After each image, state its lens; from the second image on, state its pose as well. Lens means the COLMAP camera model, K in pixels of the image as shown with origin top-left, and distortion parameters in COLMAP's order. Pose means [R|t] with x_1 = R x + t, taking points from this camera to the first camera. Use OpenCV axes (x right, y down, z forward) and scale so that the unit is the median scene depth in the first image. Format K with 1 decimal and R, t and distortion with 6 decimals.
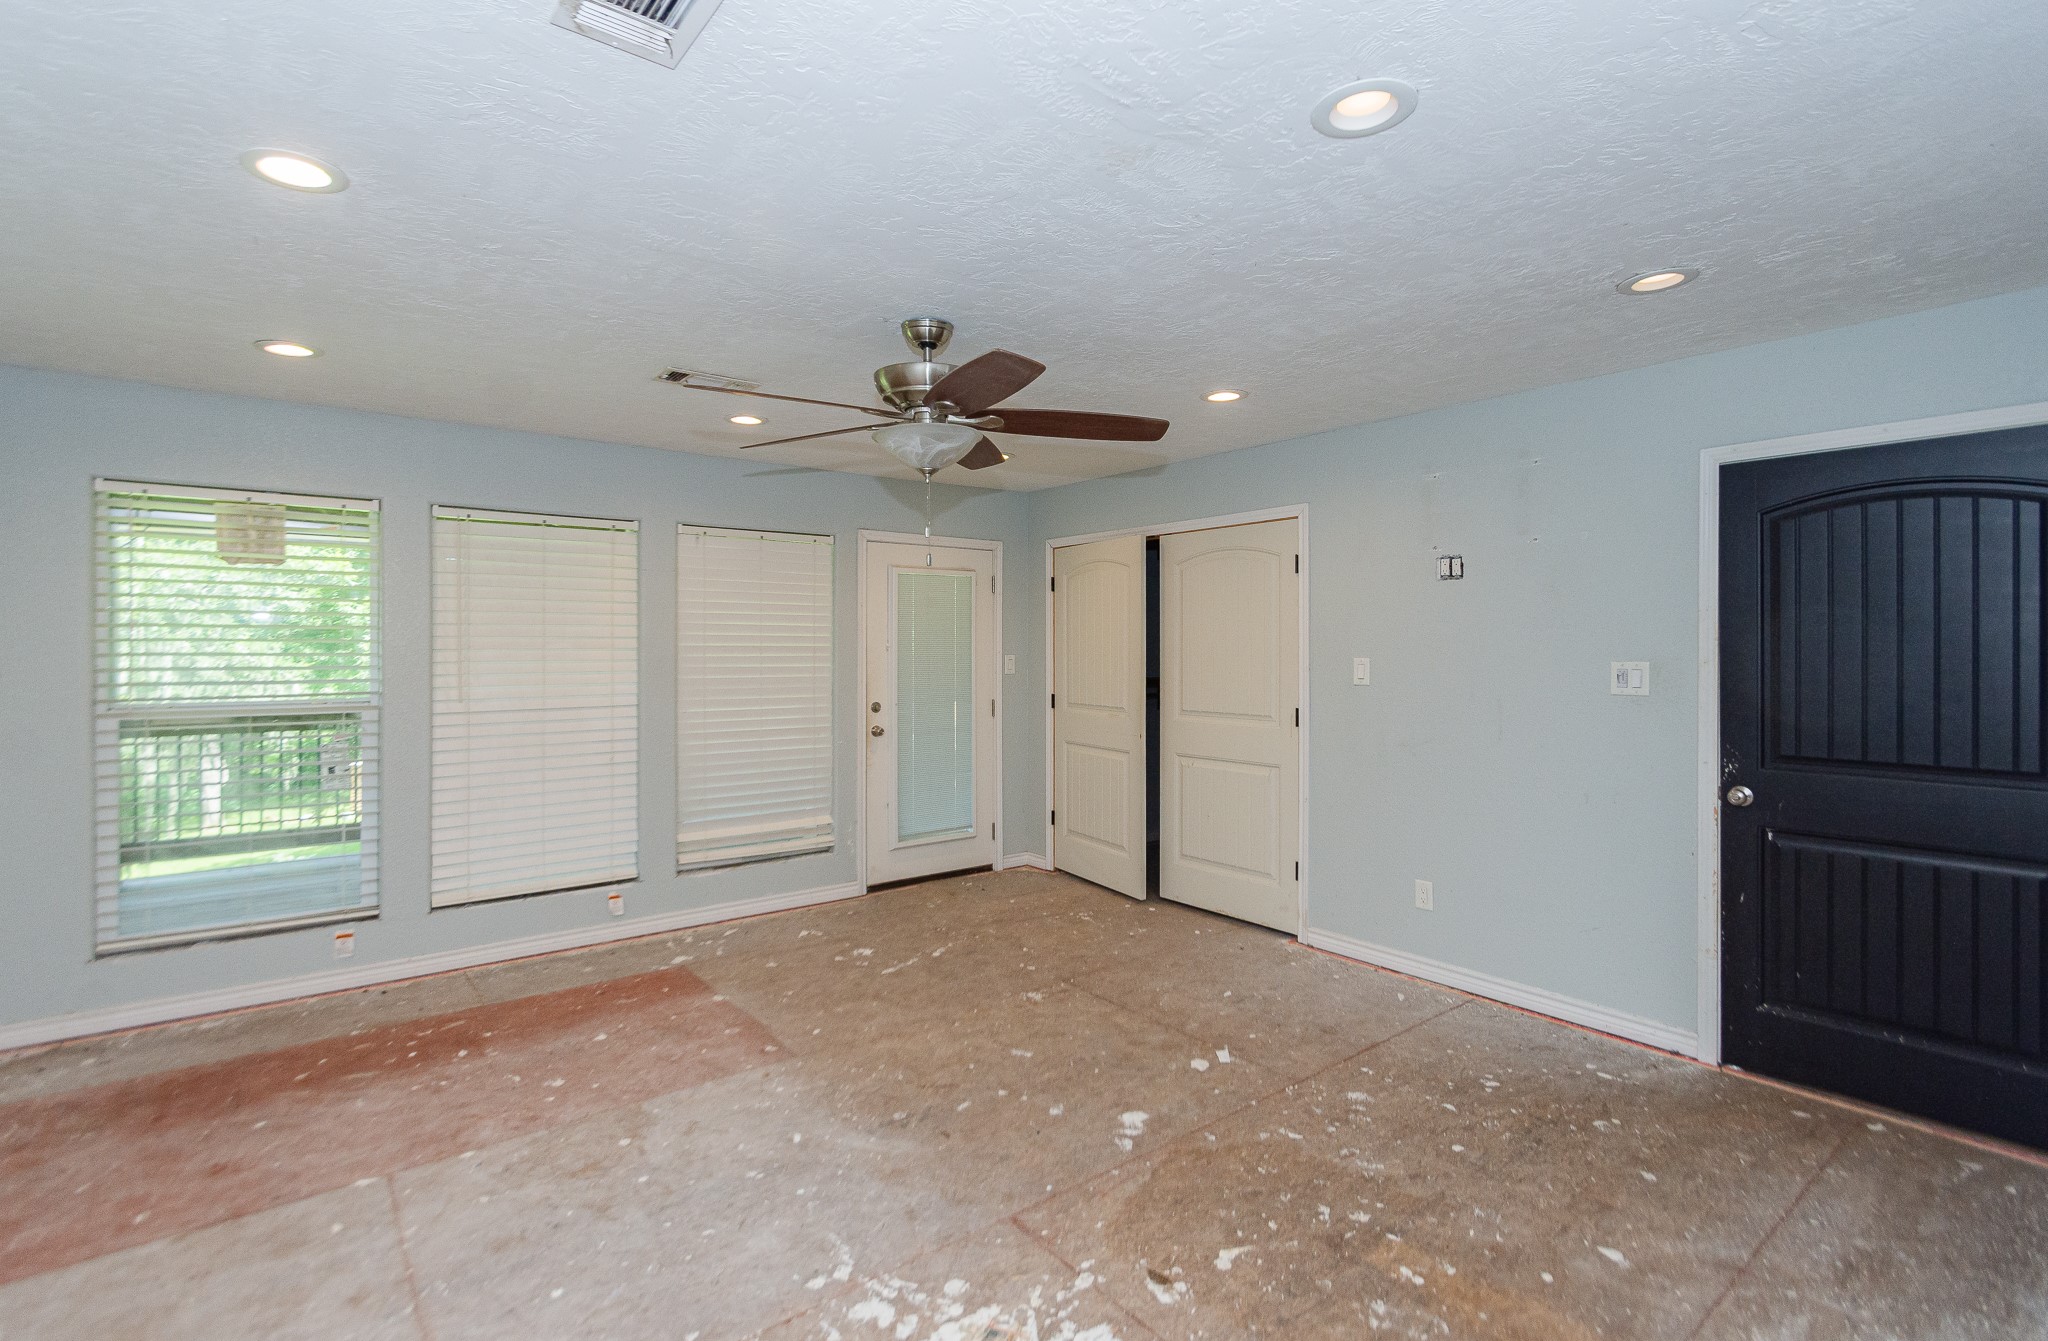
lens RADIAL K [[936.5, 0, 1022.4], [0, 936.5, 653.5], [0, 0, 1]] dist [0.000571, -0.000029]
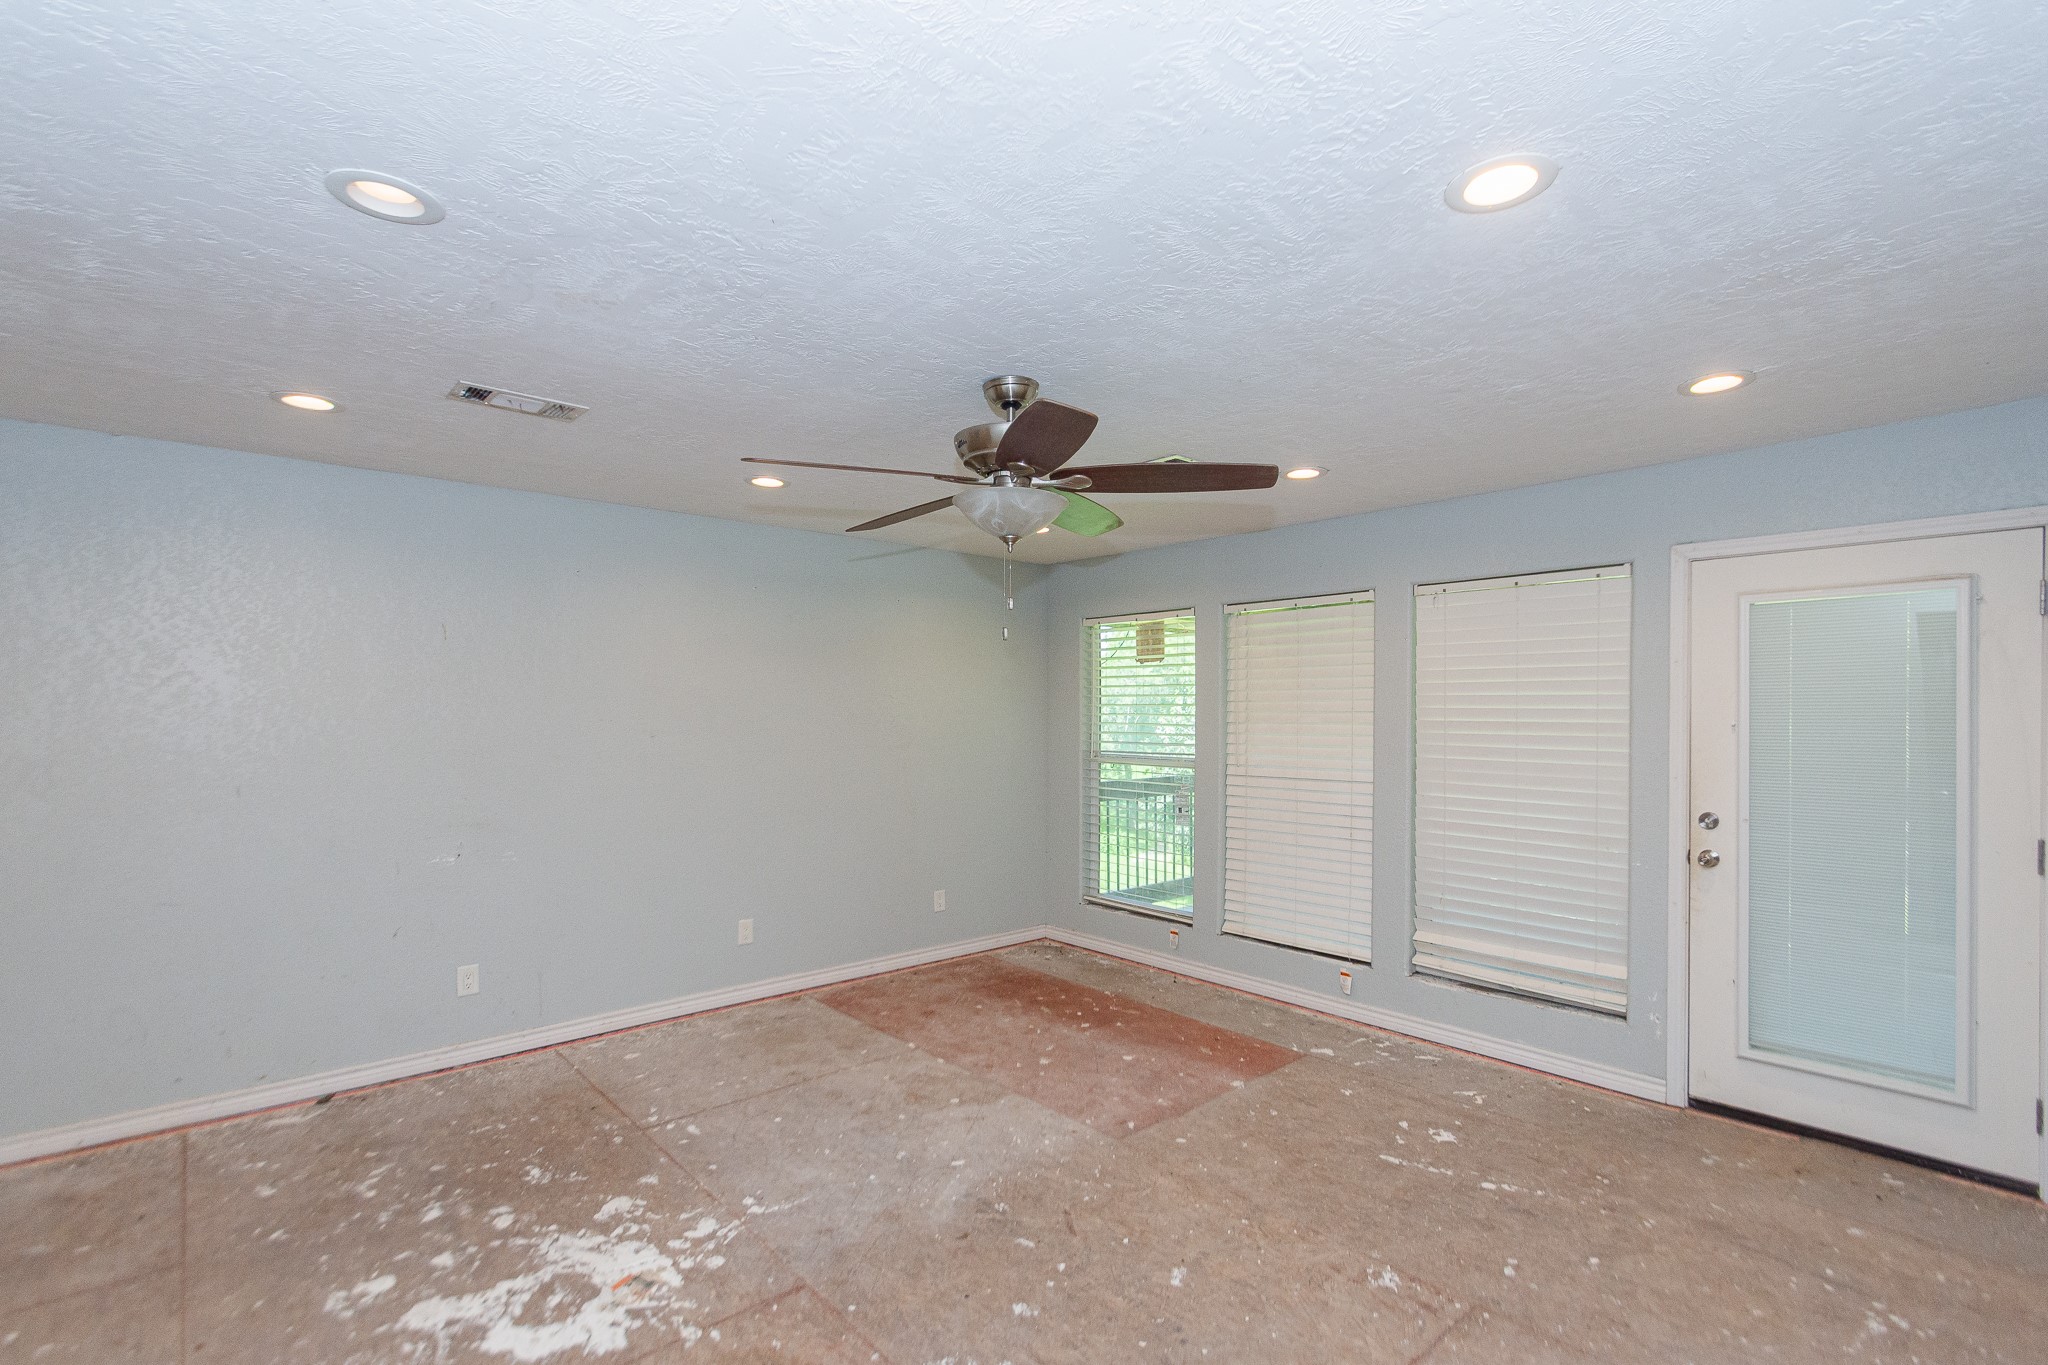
lens RADIAL K [[939.5, 0, 1048.9], [0, 939.5, 715.2], [0, 0, 1]] dist [-0.001221, -0.000938]
pose [[0.080753, 0.002985, -0.996730, 0.623360], [-0.011305, 0.999934, 0.002078, -0.014148], [0.996670, 0.011101, 0.080781, 0.714288]]
